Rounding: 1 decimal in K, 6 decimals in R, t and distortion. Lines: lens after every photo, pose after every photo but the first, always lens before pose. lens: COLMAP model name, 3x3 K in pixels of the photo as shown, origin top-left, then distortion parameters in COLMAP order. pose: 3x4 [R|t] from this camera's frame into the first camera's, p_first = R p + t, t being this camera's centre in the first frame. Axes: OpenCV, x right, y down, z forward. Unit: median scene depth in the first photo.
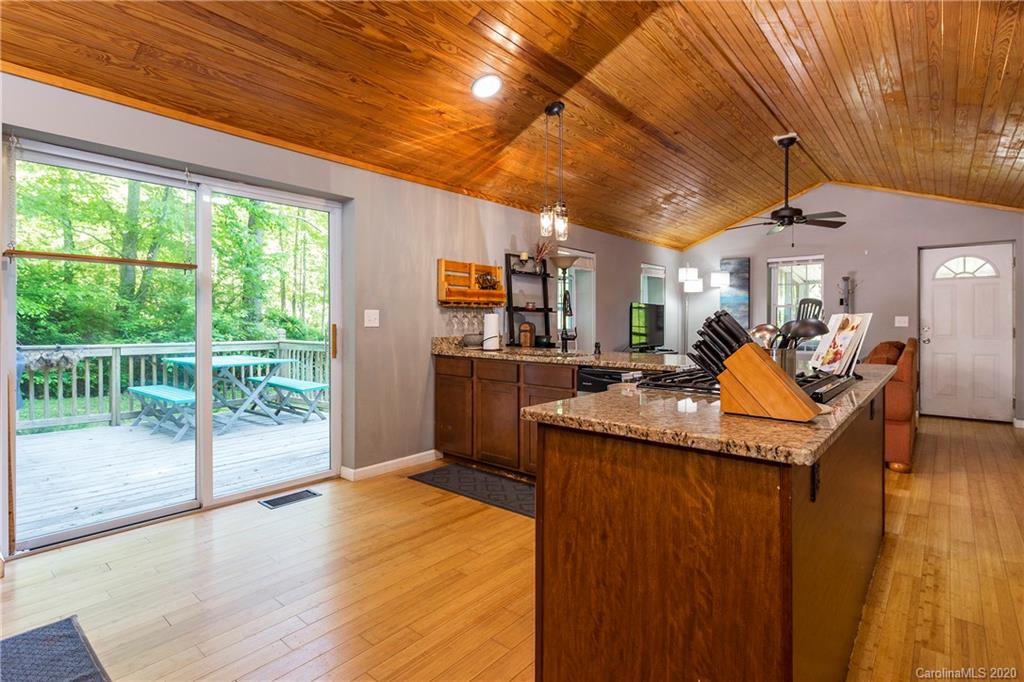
lens RADIAL K [[494.0, 0, 504.2], [0, 494.0, 320.3], [0, 0, 1]] dist [-0.002701, 0.001561]
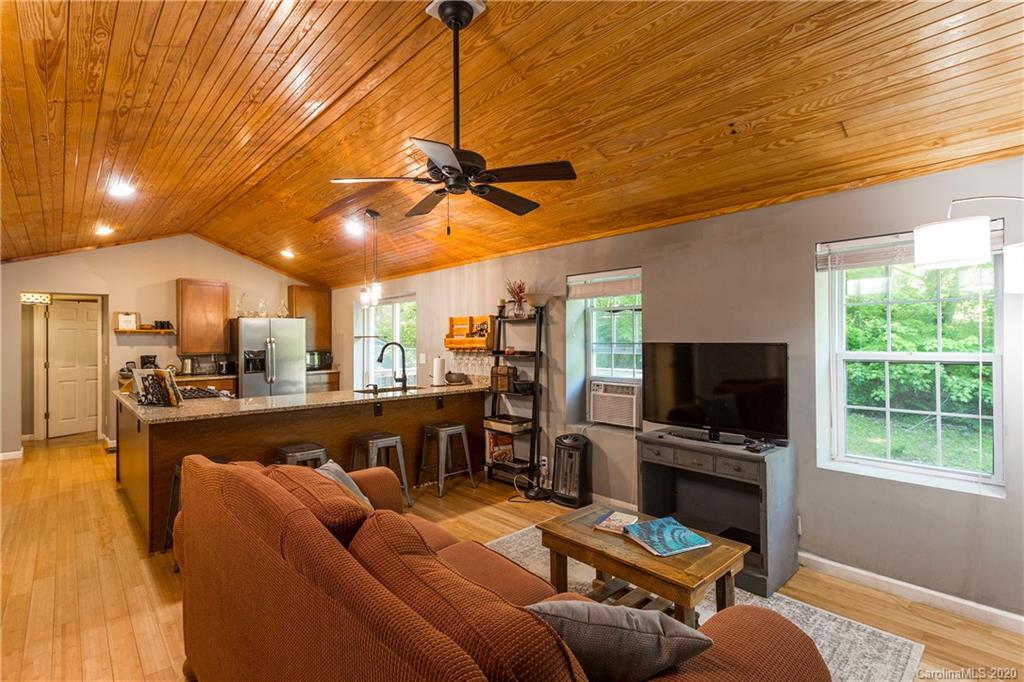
lens RADIAL K [[494.0, 0, 512.8], [0, 494.0, 340.2], [0, 0, 1]] dist [-0.002701, 0.001561]
pose [[-0.098356, -0.005586, -0.995136, 0.846608], [0.003053, 0.999978, -0.005914, -0.035830], [0.995147, -0.003620, -0.098337, 0.898516]]
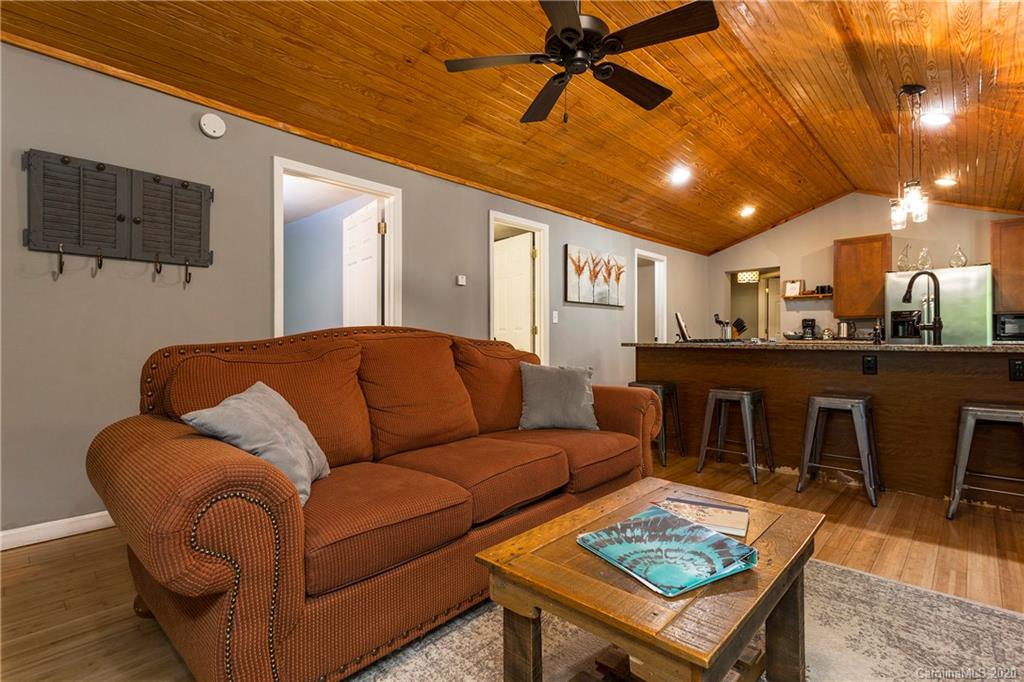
lens RADIAL K [[494.0, 0, 506.8], [0, 494.0, 341.0], [0, 0, 1]] dist [-0.002701, 0.001561]
pose [[-0.999500, -0.005066, 0.031208, 0.502834], [-0.004784, 0.999947, 0.009089, 0.033891], [-0.031253, 0.008935, -0.999472, 1.169082]]
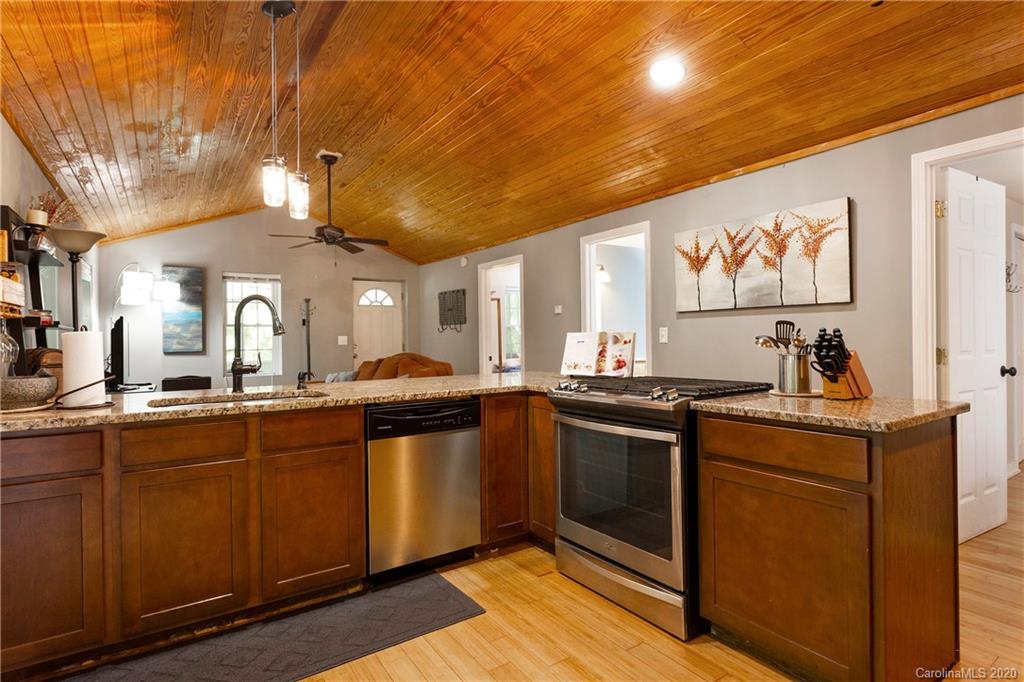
lens RADIAL K [[514.6, 0, 505.0], [0, 514.6, 337.8], [0, 0, 1]] dist [-0.013207, 0.000072]
pose [[0.254327, -0.005756, 0.967101, -0.271558], [0.013107, 0.999911, 0.002505, -0.001789], [-0.967029, 0.012039, 0.254380, 0.328554]]
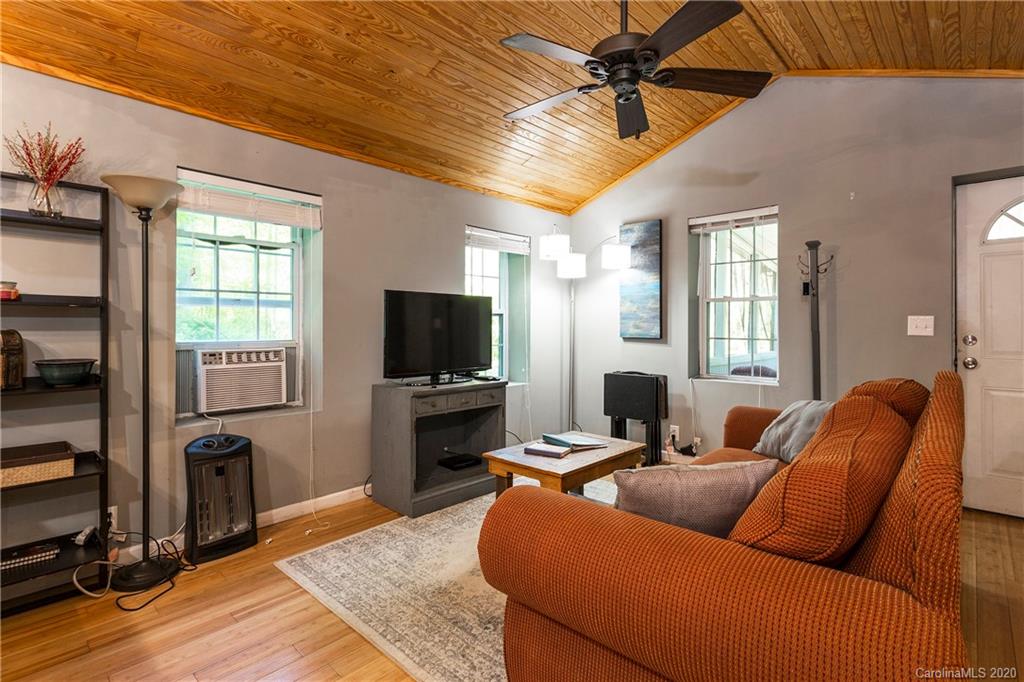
lens RADIAL K [[494.0, 0, 512.7], [0, 494.0, 321.3], [0, 0, 1]] dist [-0.002701, 0.001561]
pose [[0.999837, -0.003784, -0.017676, 0.396006], [0.003719, 0.999986, -0.003688, -0.001885], [0.017689, 0.003622, 0.999837, 0.486390]]
